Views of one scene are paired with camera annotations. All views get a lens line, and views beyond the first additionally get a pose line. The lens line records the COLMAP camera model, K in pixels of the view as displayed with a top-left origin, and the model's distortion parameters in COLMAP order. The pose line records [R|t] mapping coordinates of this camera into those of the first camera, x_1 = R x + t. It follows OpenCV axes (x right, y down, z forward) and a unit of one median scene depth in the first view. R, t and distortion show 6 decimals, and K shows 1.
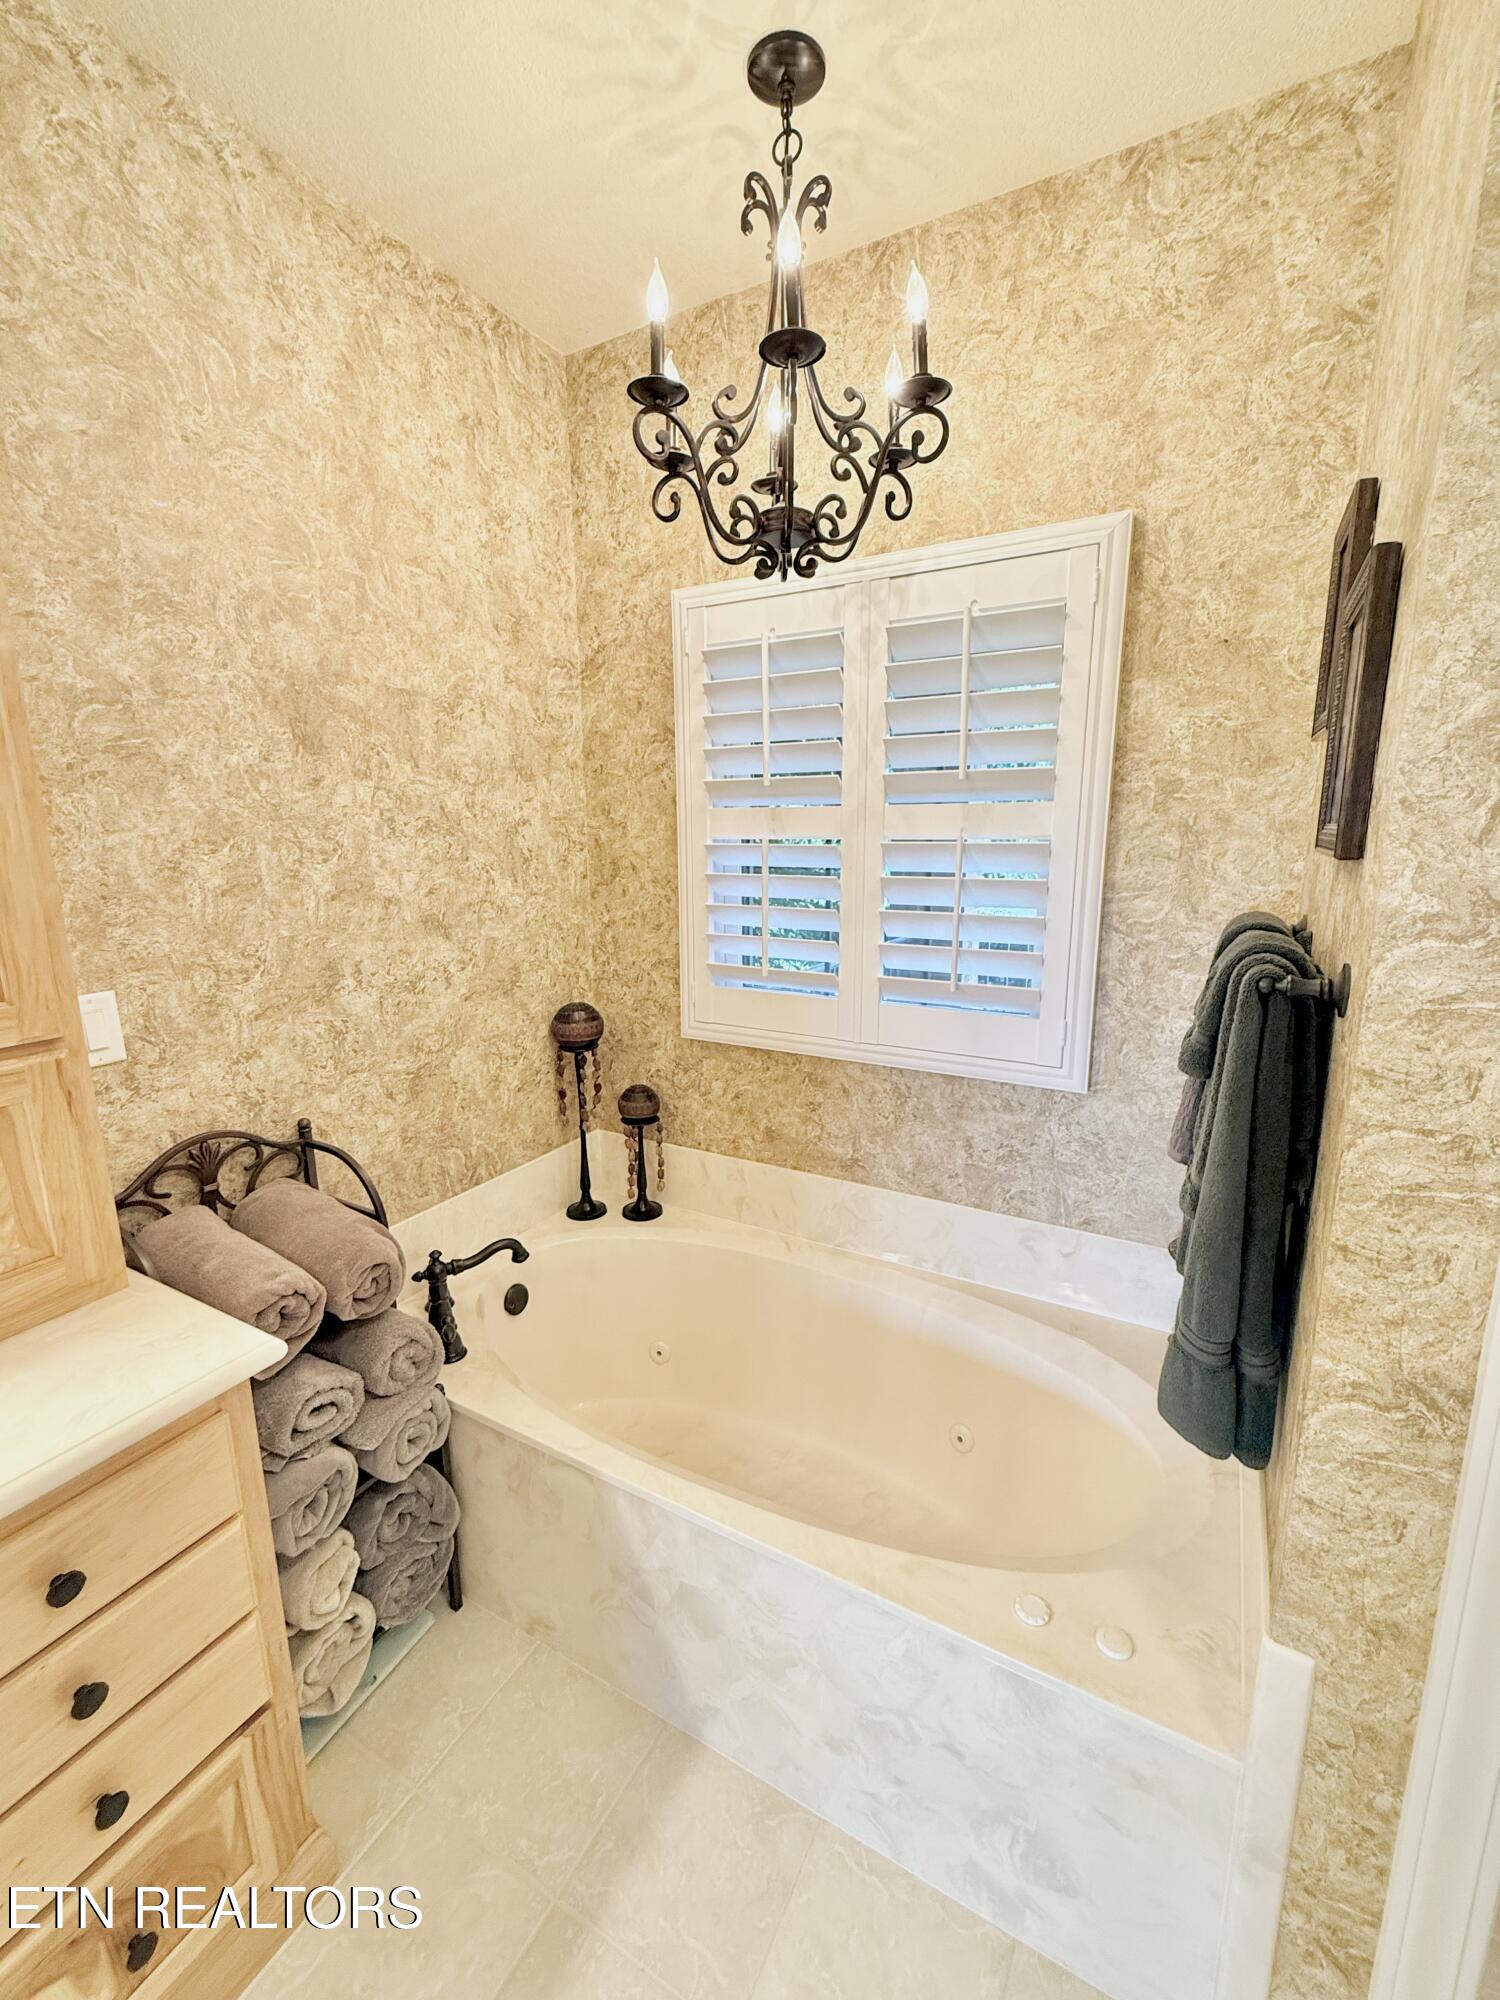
lens RADIAL K [[798.7, 0, 762.5], [0, 798.7, 995.6], [0, 0, 1]] dist [-0.001246, 0.000173]
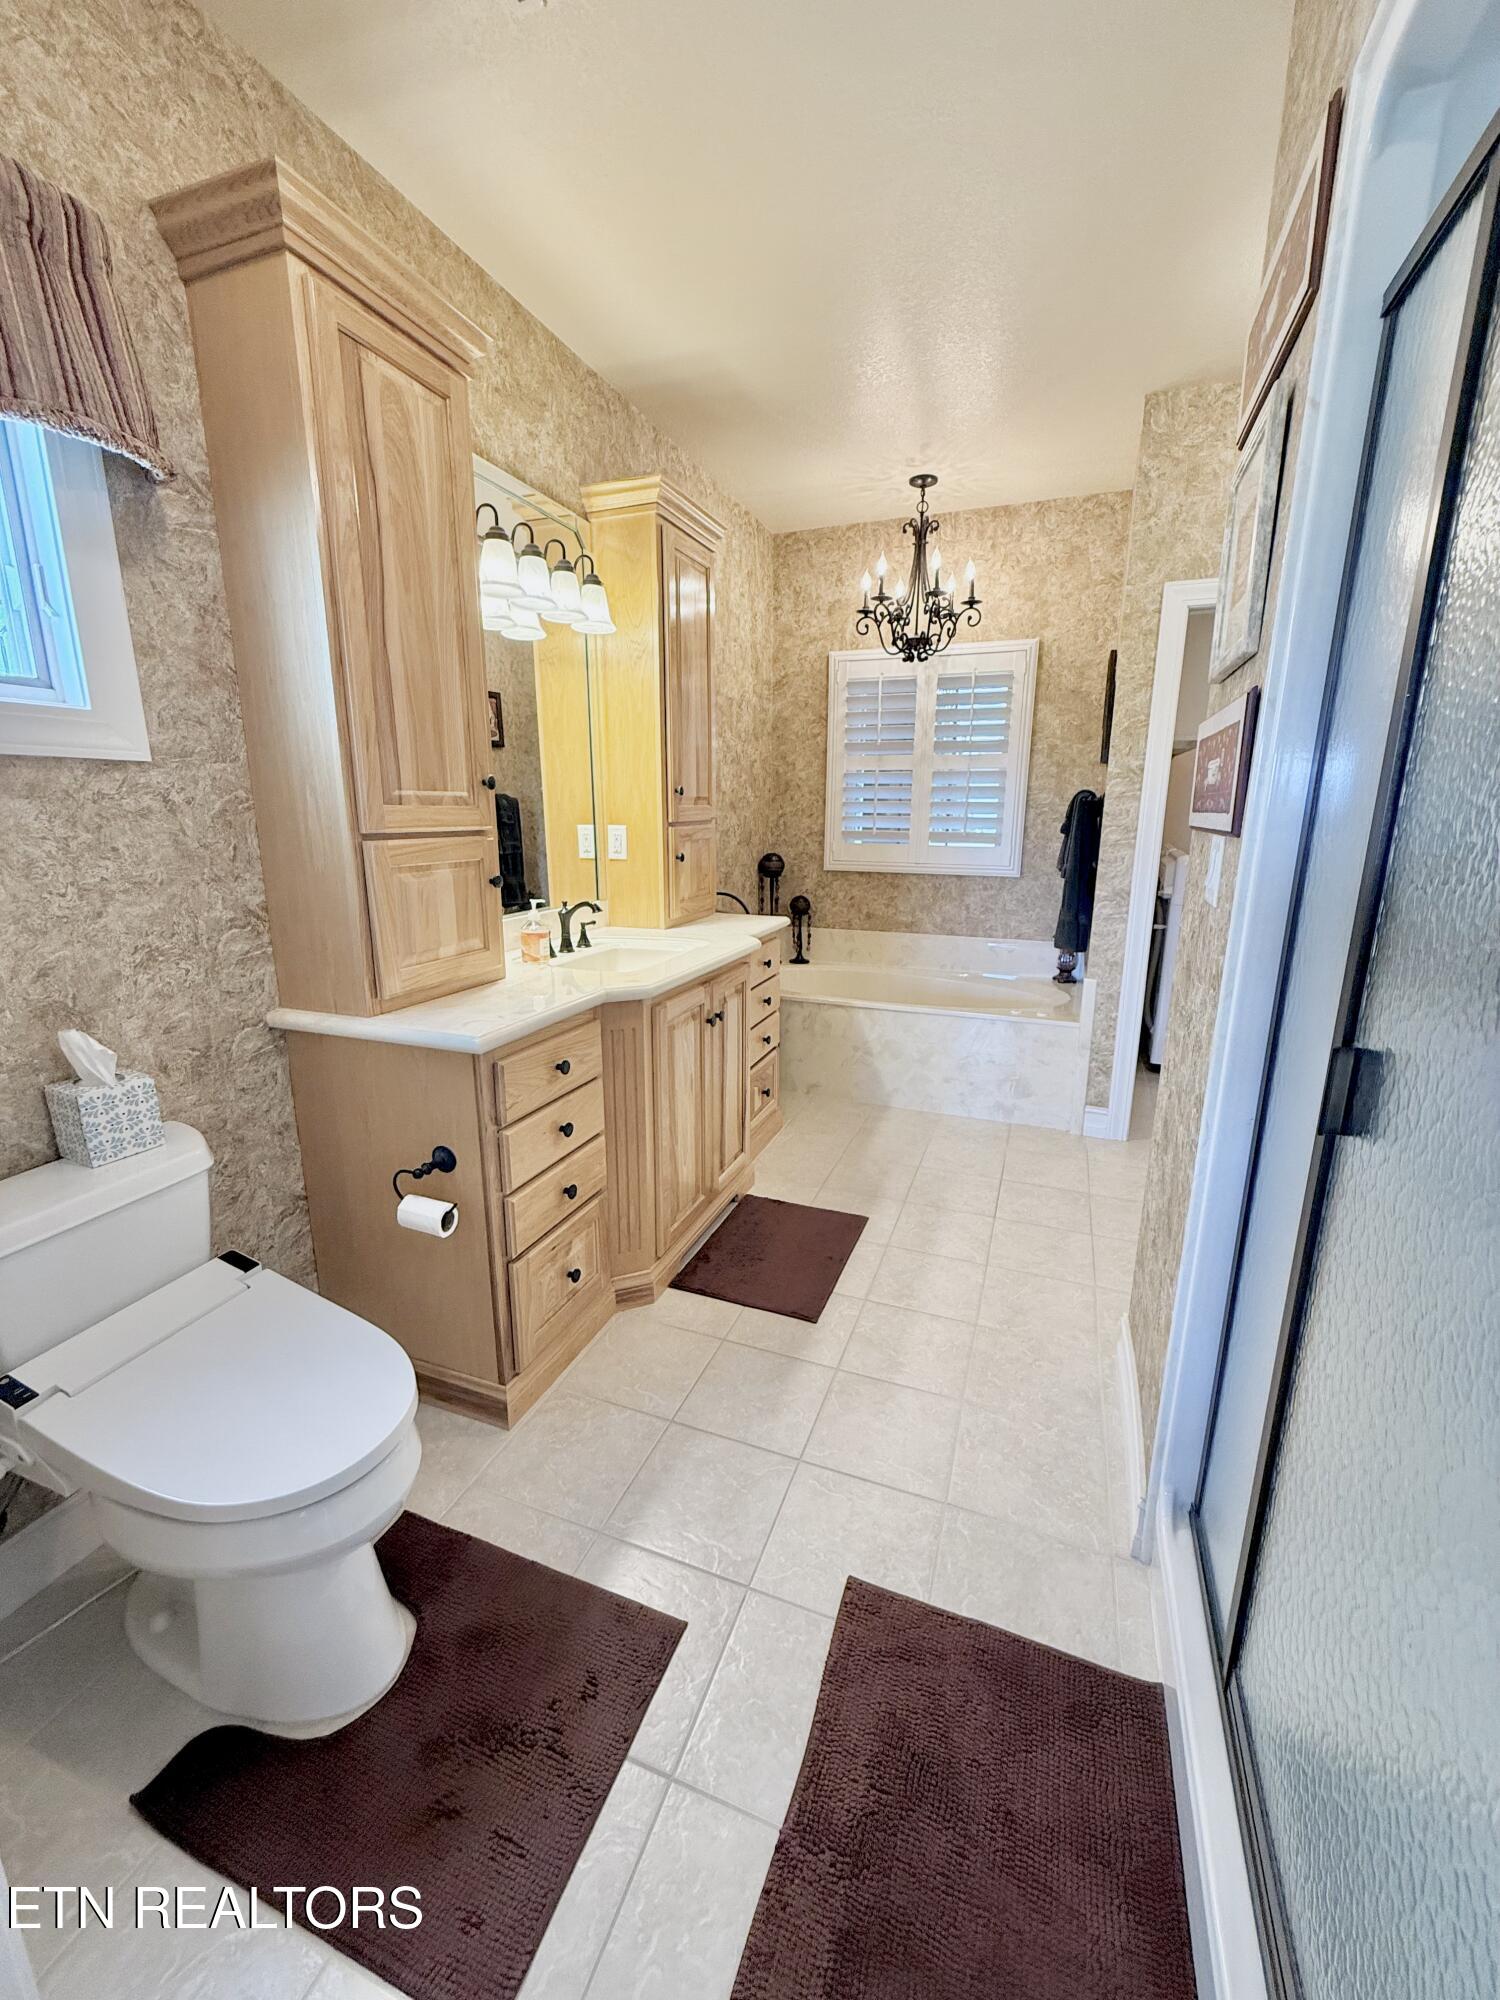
lens RADIAL K [[798.7, 0, 746.2], [0, 798.7, 997.0], [0, 0, 1]] dist [-0.001246, 0.000173]
pose [[0.990596, -0.020166, 0.135327, -0.710359], [0.016283, 0.999425, 0.029738, 0.382867], [-0.135849, -0.027255, 0.990355, -1.223314]]
